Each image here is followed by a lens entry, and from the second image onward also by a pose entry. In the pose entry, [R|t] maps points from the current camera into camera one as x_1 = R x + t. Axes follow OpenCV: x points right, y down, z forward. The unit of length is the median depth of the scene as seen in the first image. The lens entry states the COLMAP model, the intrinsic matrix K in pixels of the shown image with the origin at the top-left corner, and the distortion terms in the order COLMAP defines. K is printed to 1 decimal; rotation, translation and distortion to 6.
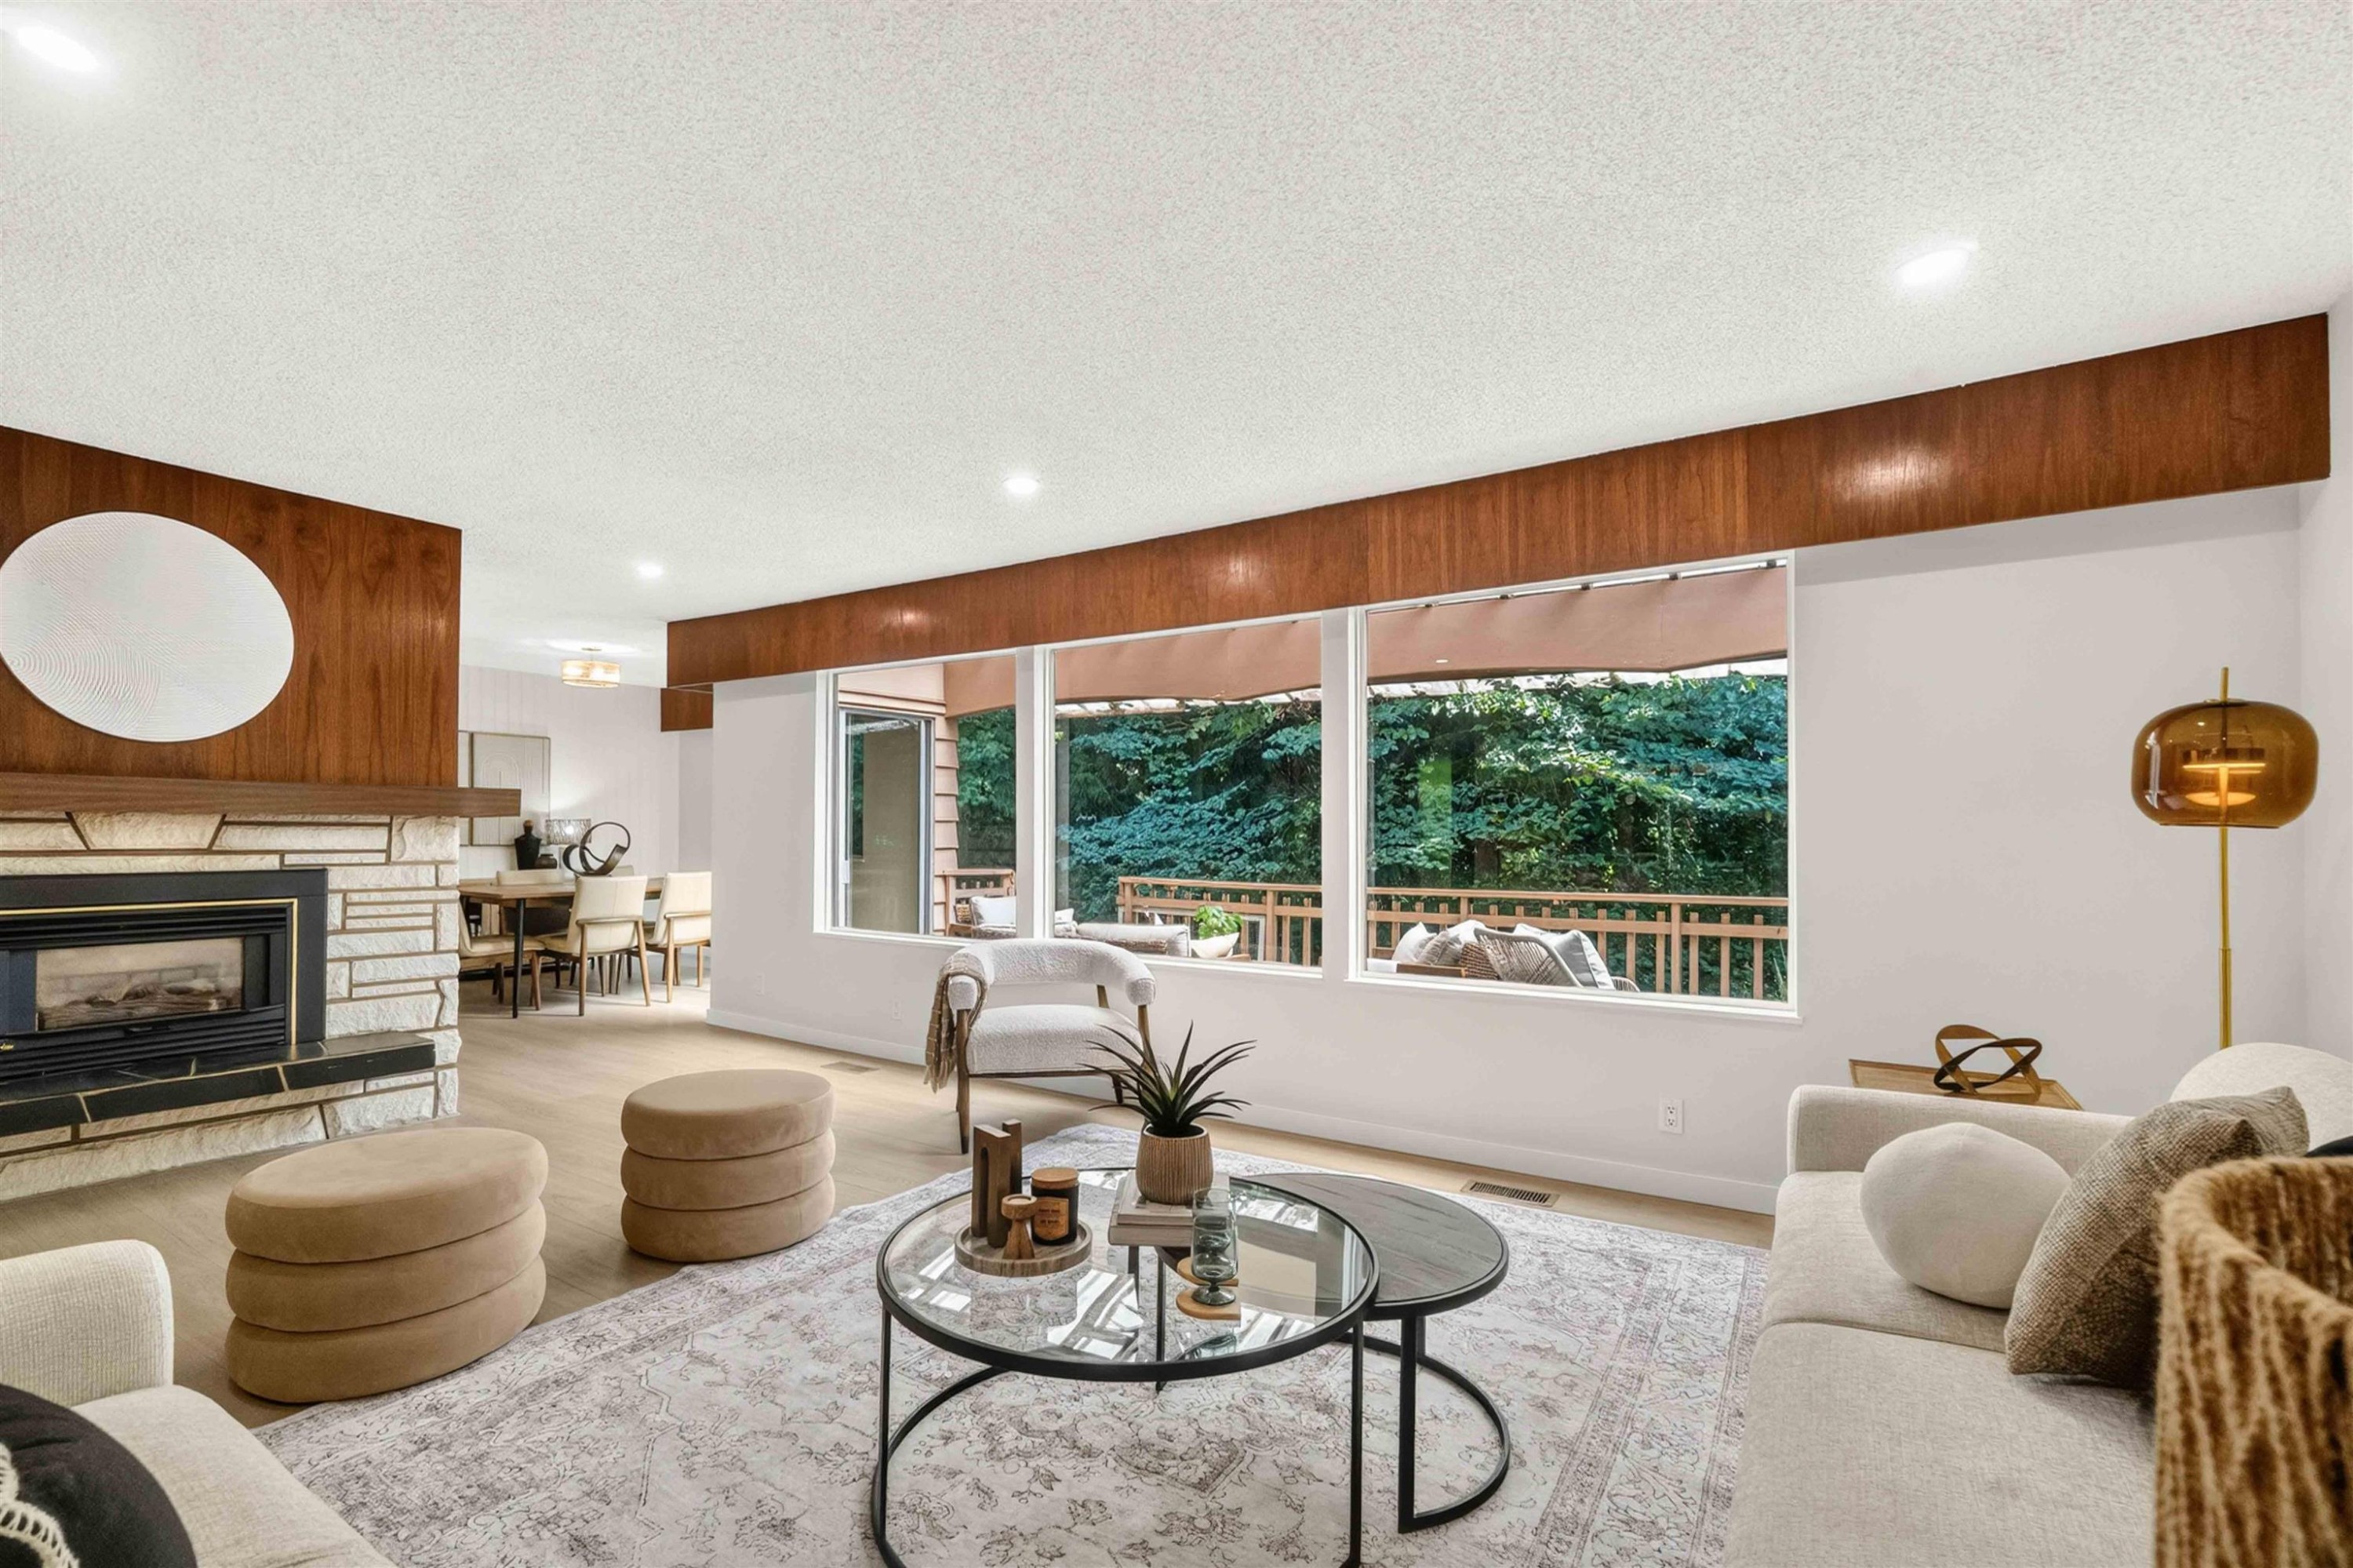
lens RADIAL K [[1056.1, 0, 1131.3], [0, 1056.1, 818.6], [0, 0, 1]] dist [0.016226, 0.000070]
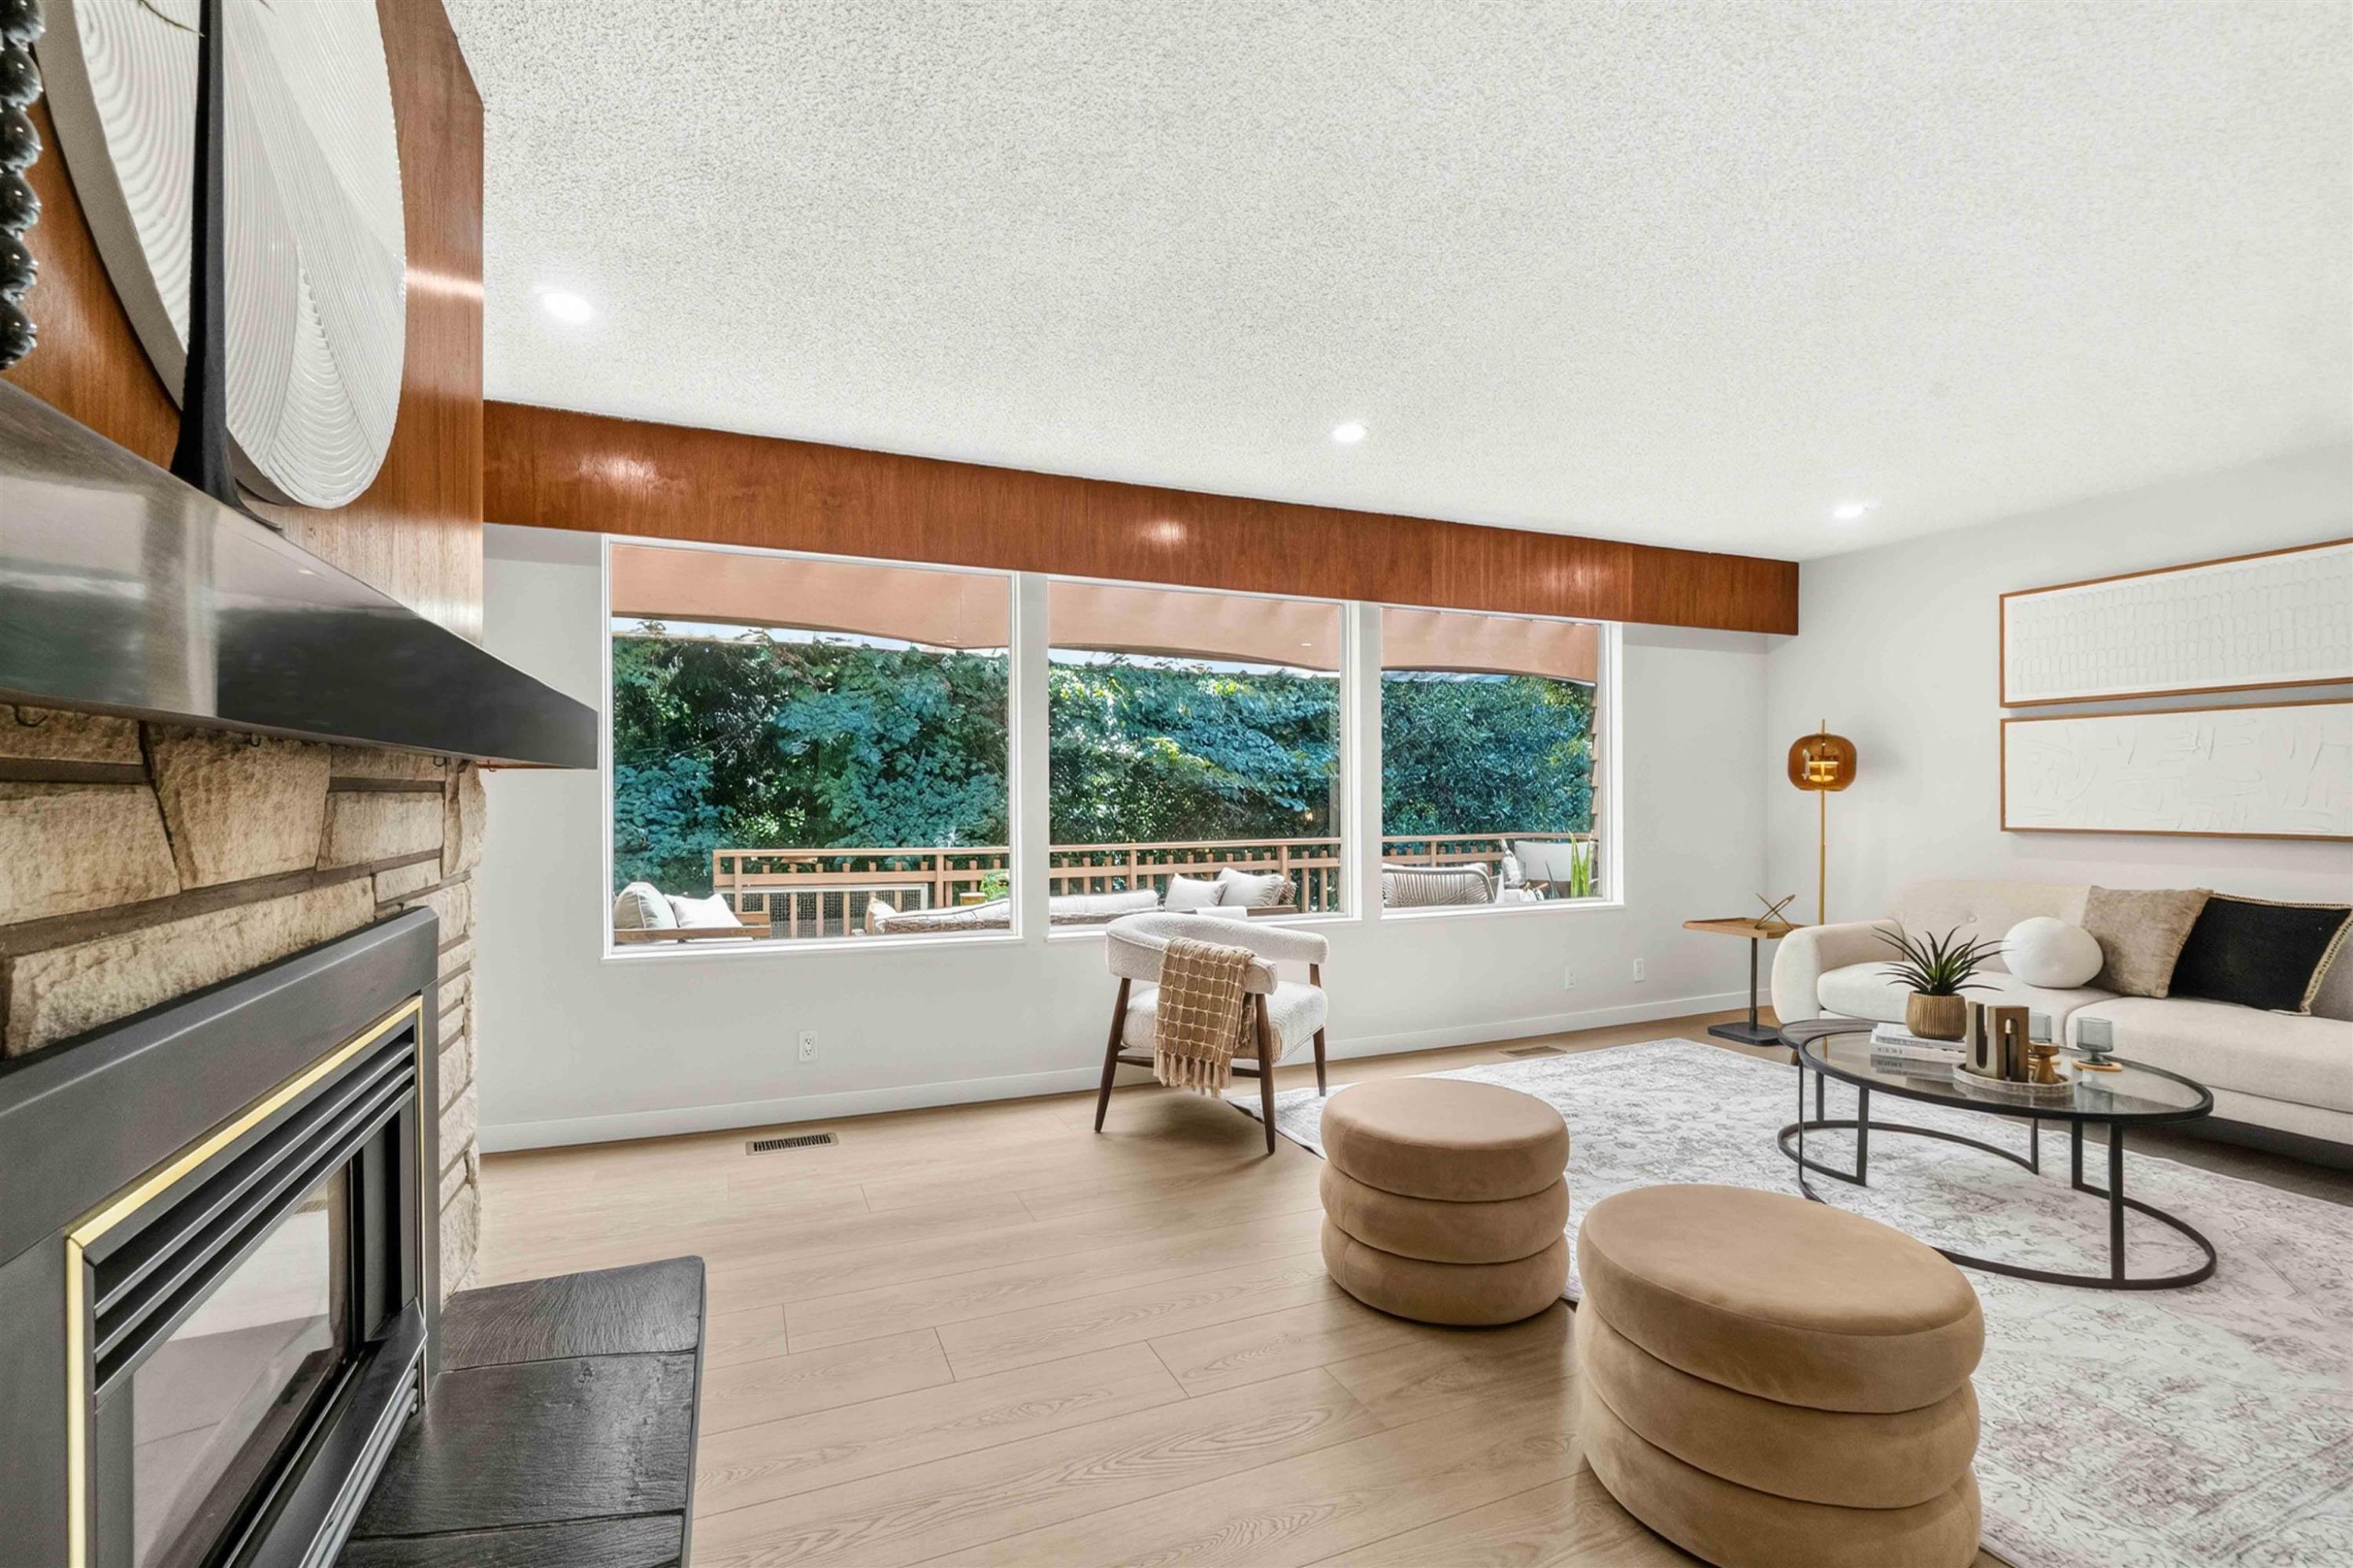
lens RADIAL K [[1037.9, 0, 1172.7], [0, 1037.9, 802.5], [0, 0, 1]] dist [-0.000088, 0.000369]
pose [[0.534896, -0.011242, 0.844843, -0.916266], [-0.009321, 0.999772, 0.019204, 0.002477], [-0.844867, -0.018147, 0.534669, 0.583875]]
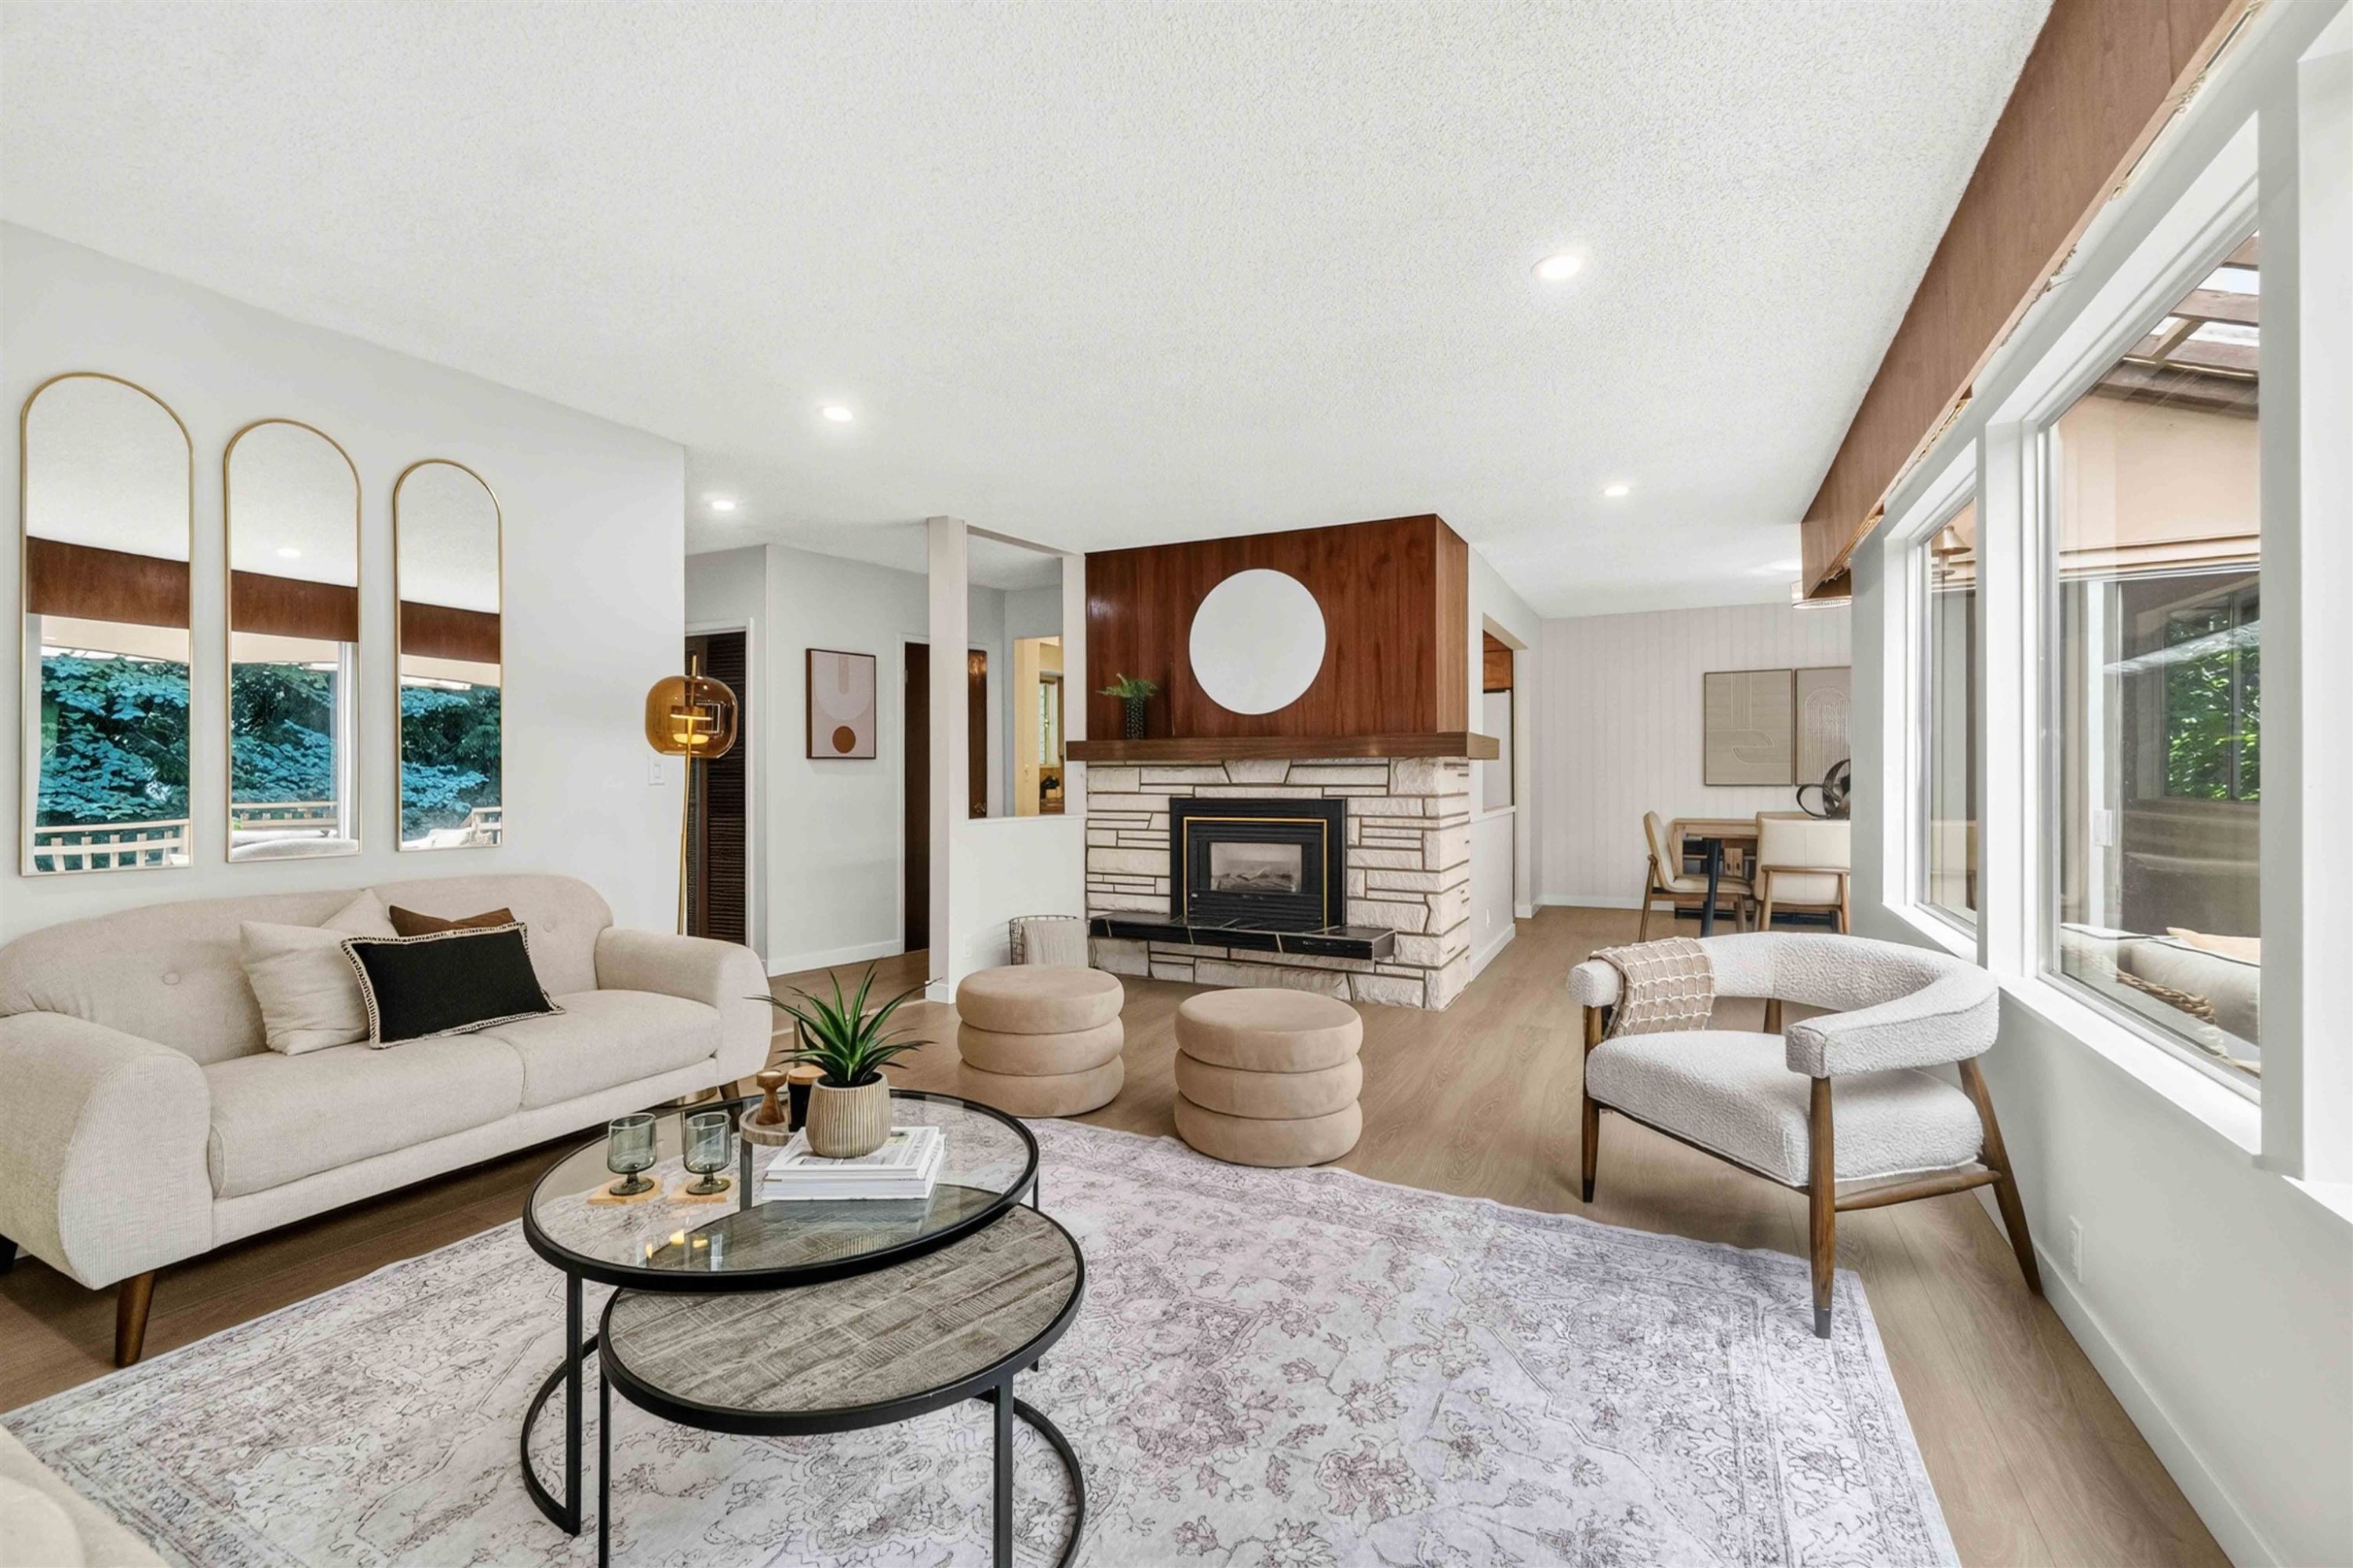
lens RADIAL K [[1033.7, 0, 1149.2], [0, 1033.7, 769.7], [0, 0, 1]] dist [0.000114, 0.000169]
pose [[0.114751, -0.011301, -0.993330, 0.505421], [0.017218, 0.999808, -0.009386, 0.018370], [0.993245, -0.016026, 0.114924, 0.598978]]
